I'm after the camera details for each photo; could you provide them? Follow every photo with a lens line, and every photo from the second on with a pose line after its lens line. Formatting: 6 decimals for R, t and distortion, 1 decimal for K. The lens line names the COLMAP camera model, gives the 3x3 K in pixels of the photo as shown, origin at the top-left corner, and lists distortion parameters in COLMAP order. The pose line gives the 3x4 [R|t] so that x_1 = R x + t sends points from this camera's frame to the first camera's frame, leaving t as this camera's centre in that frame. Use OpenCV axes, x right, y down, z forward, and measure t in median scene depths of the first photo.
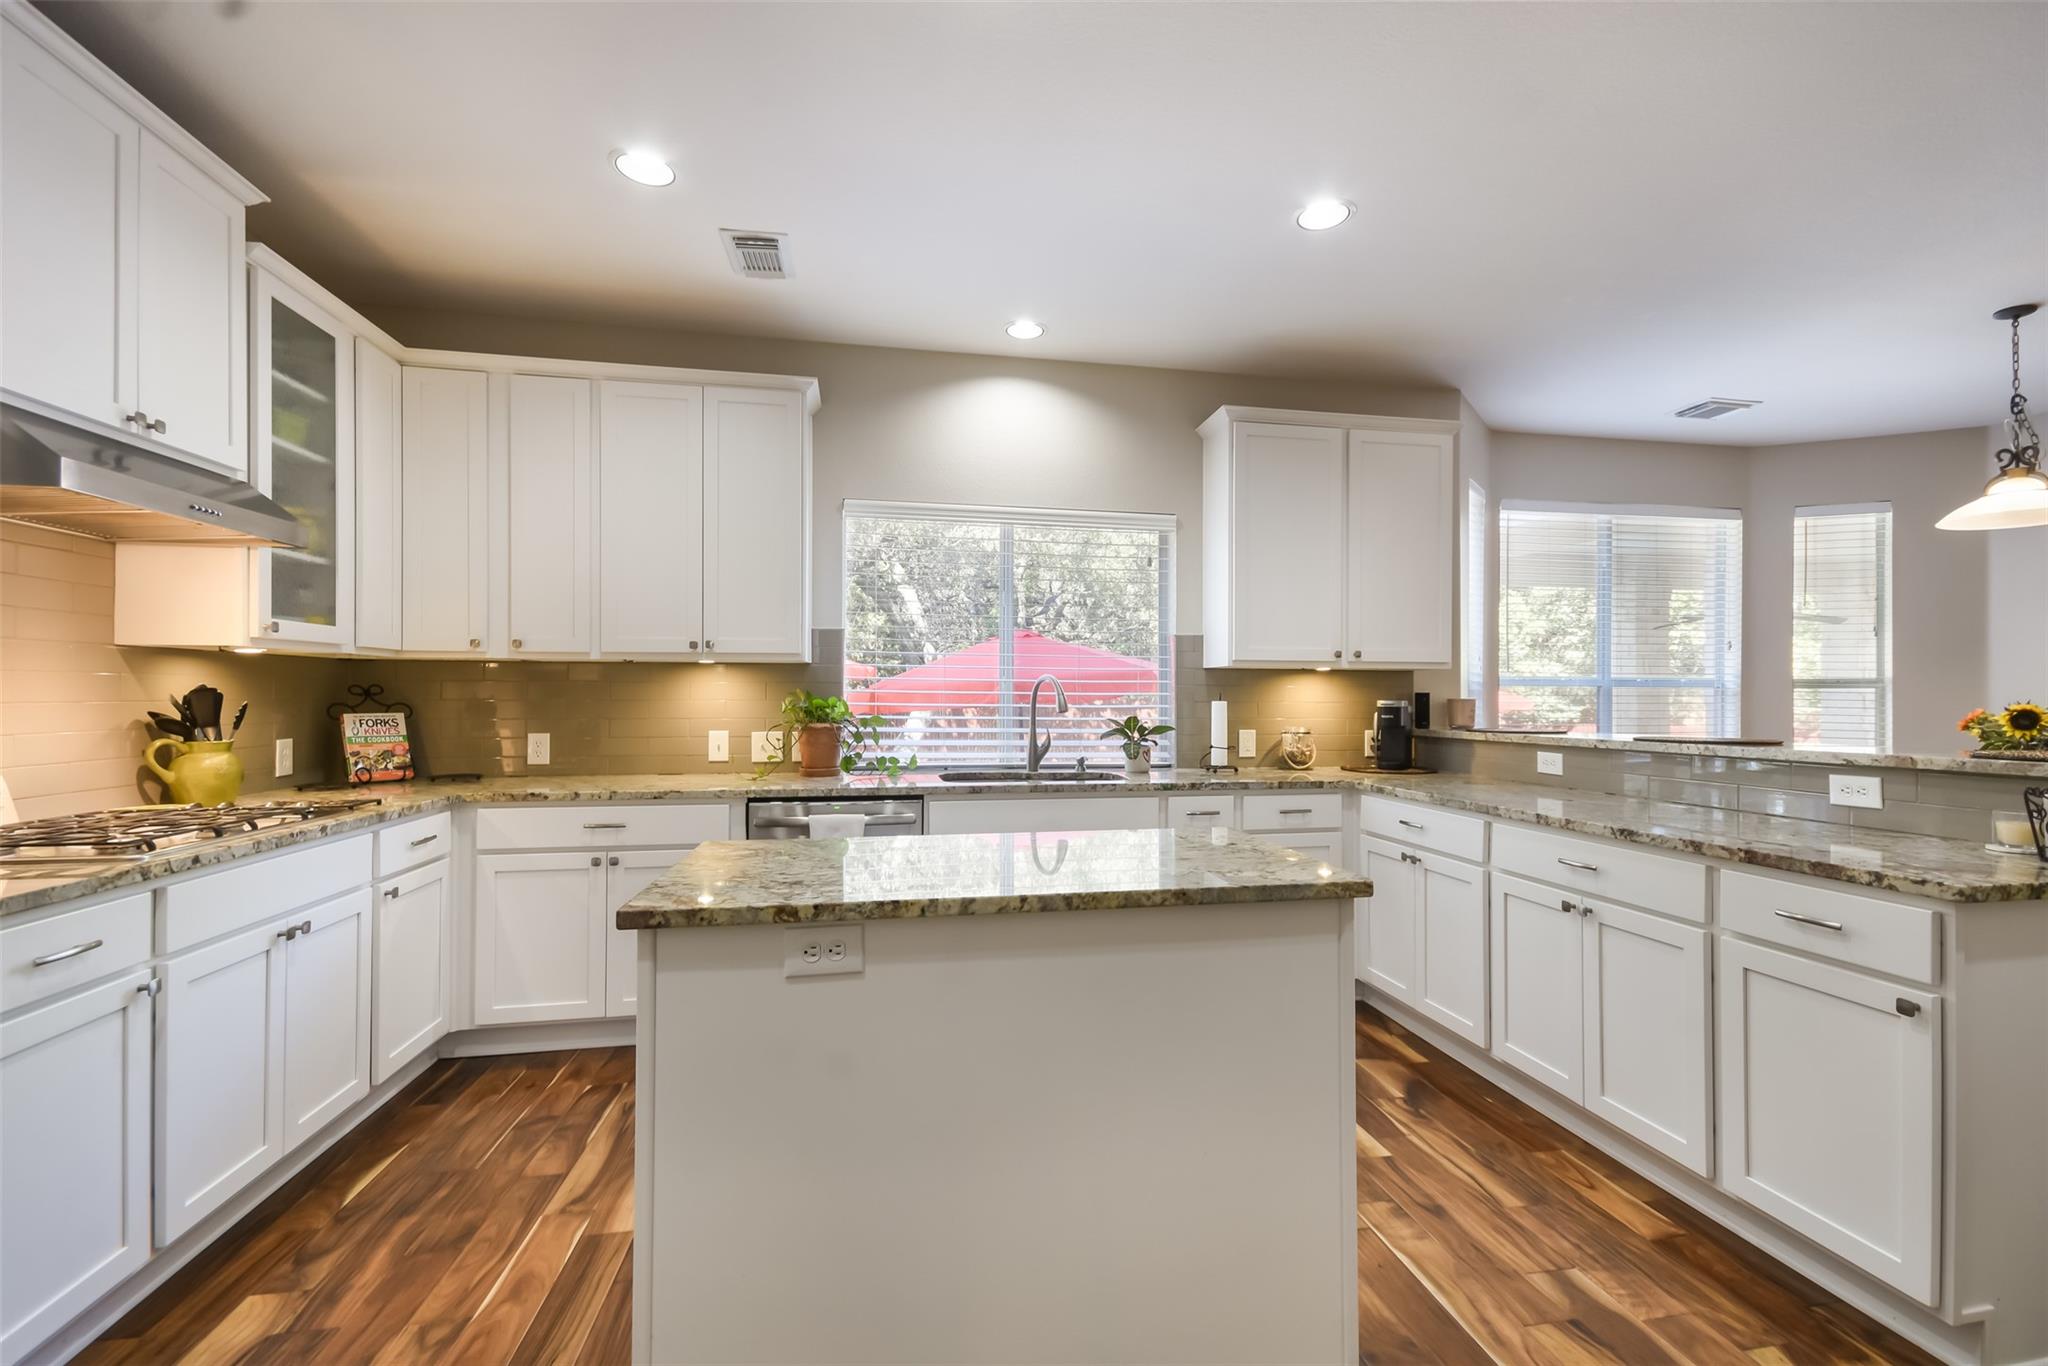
lens RADIAL K [[898.4, 0, 1034.8], [0, 898.4, 693.5], [0, 0, 1]] dist [0.004026, 0.000497]
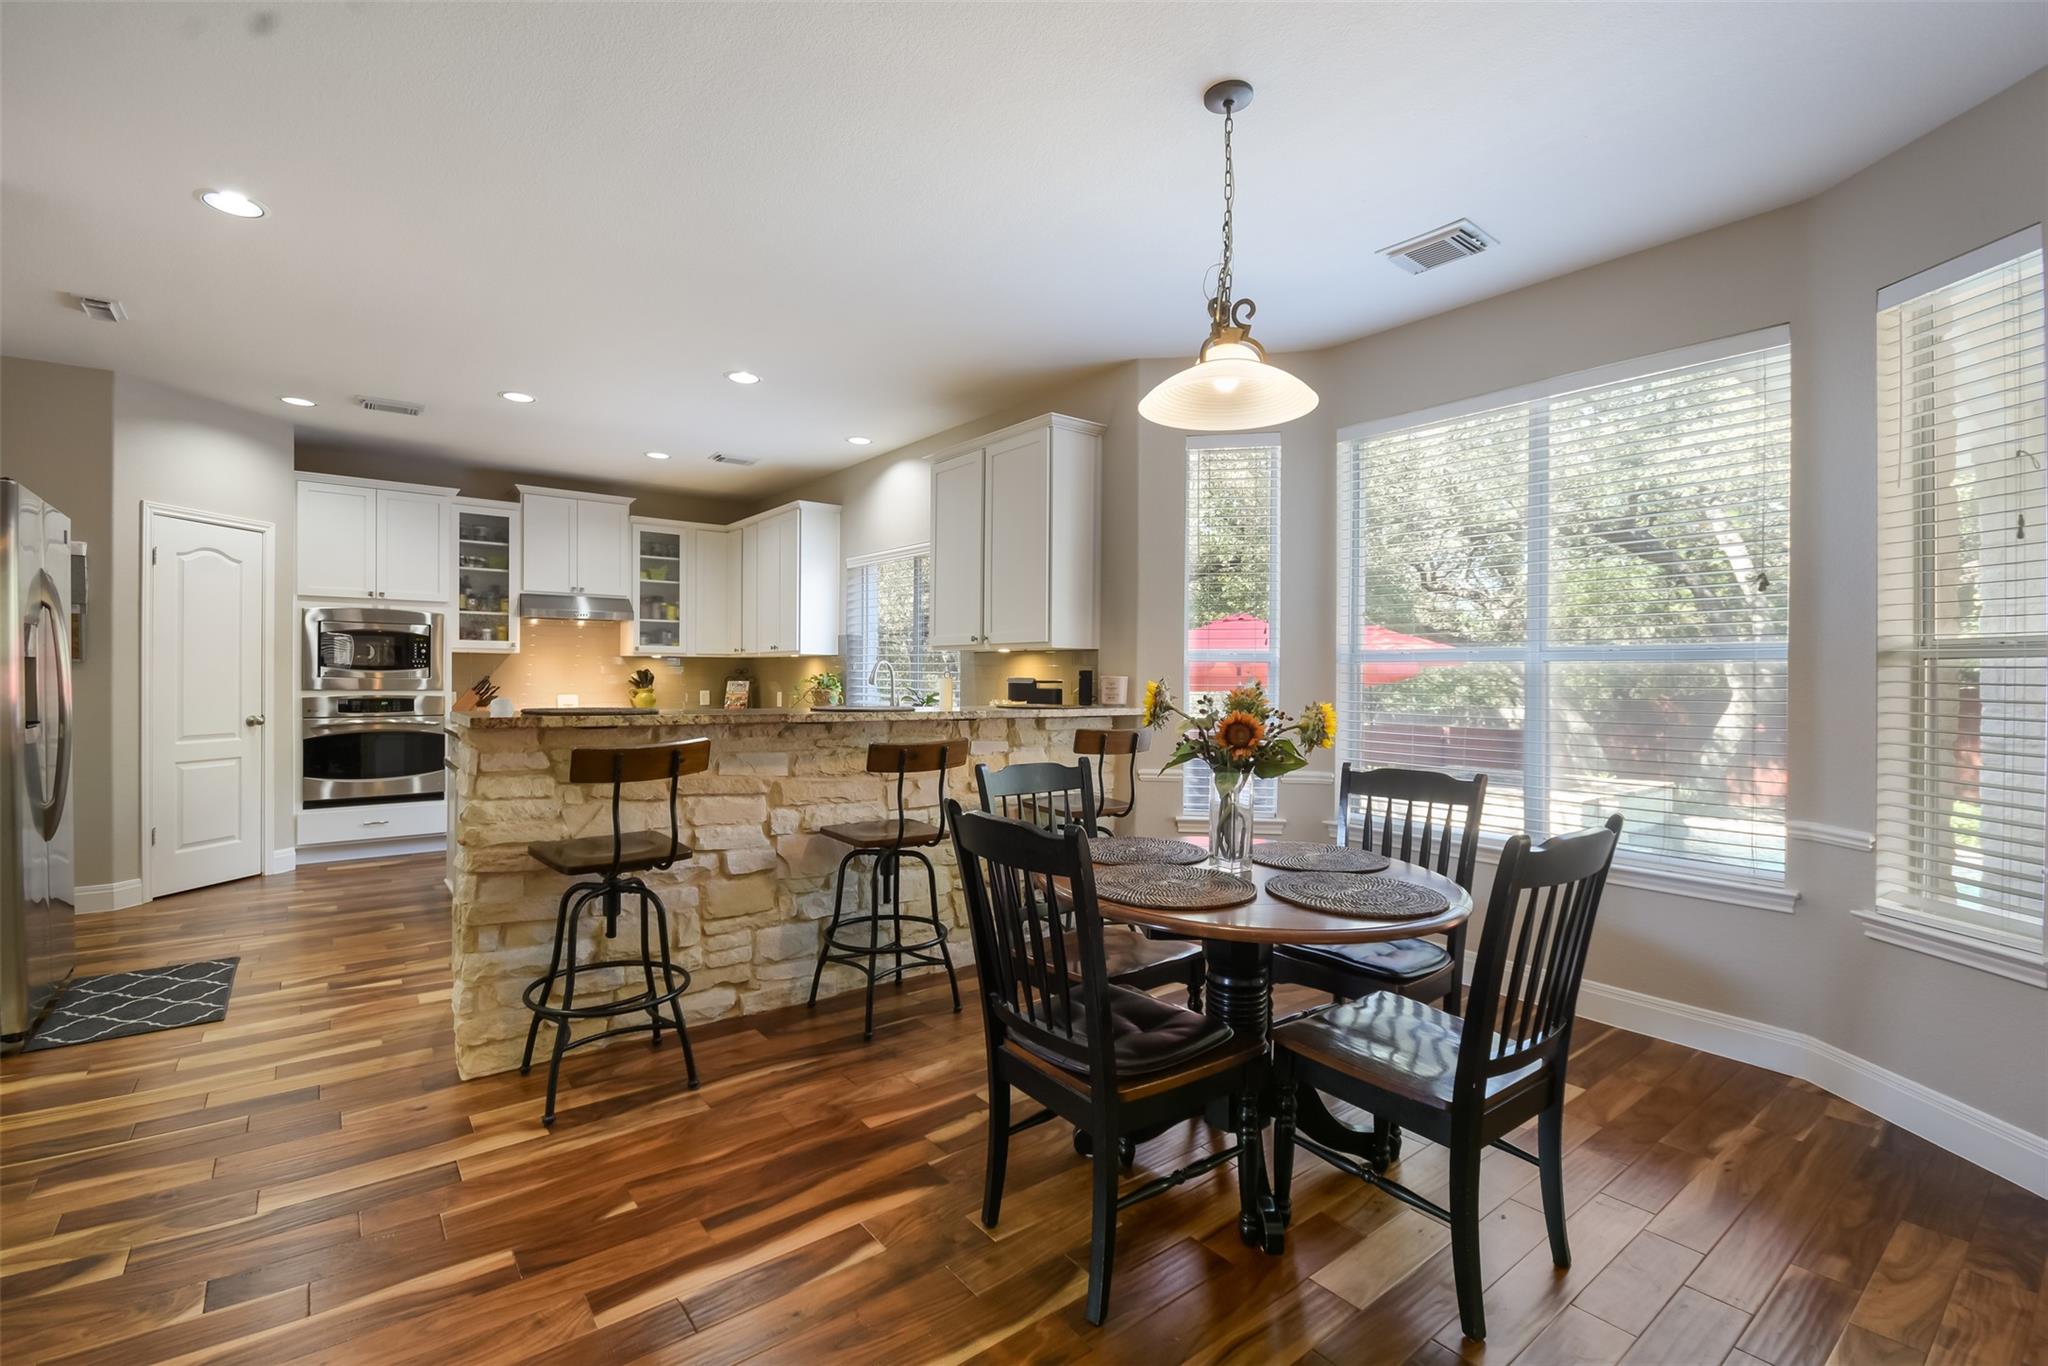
lens RADIAL K [[898.4, 0, 1019.3], [0, 898.4, 679.8], [0, 0, 1]] dist [0.004026, 0.000497]
pose [[0.446612, 0.009571, -0.894676, 1.675059], [-0.006803, 0.999950, 0.007301, -0.003478], [0.894702, 0.002825, 0.446655, 0.613577]]
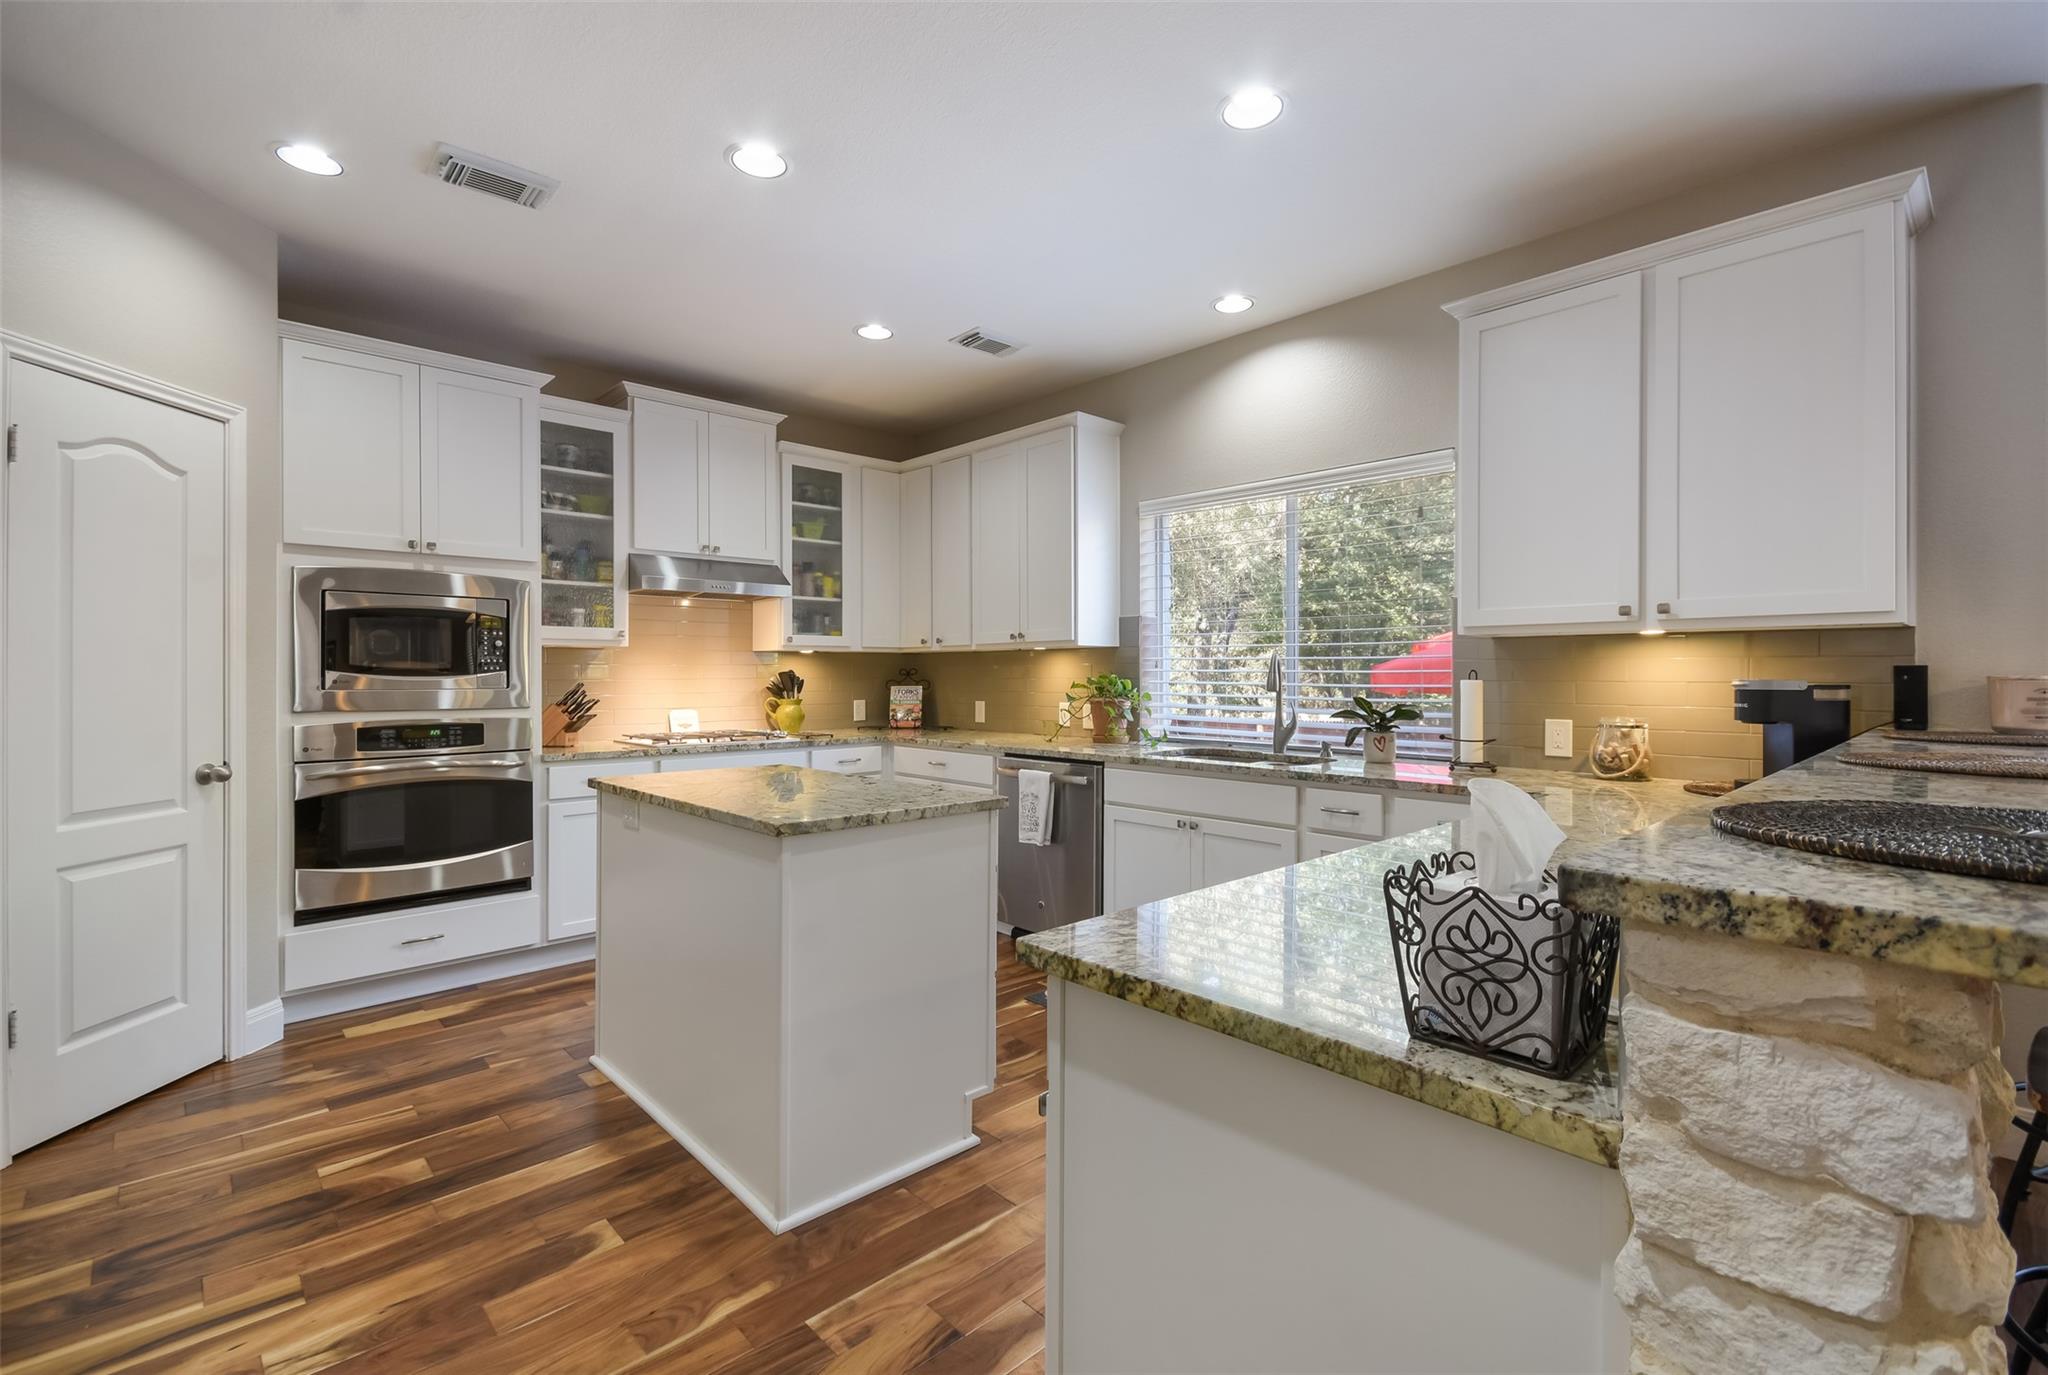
lens RADIAL K [[905.1, 0, 1025.7], [0, 905.1, 675.5], [0, 0, 1]] dist [0.016148, 0.000149]
pose [[0.539077, -0.001867, -0.842255, 0.777089], [0.006614, 0.999976, 0.002017, 0.000764], [0.842231, -0.006657, 0.539076, 0.293002]]
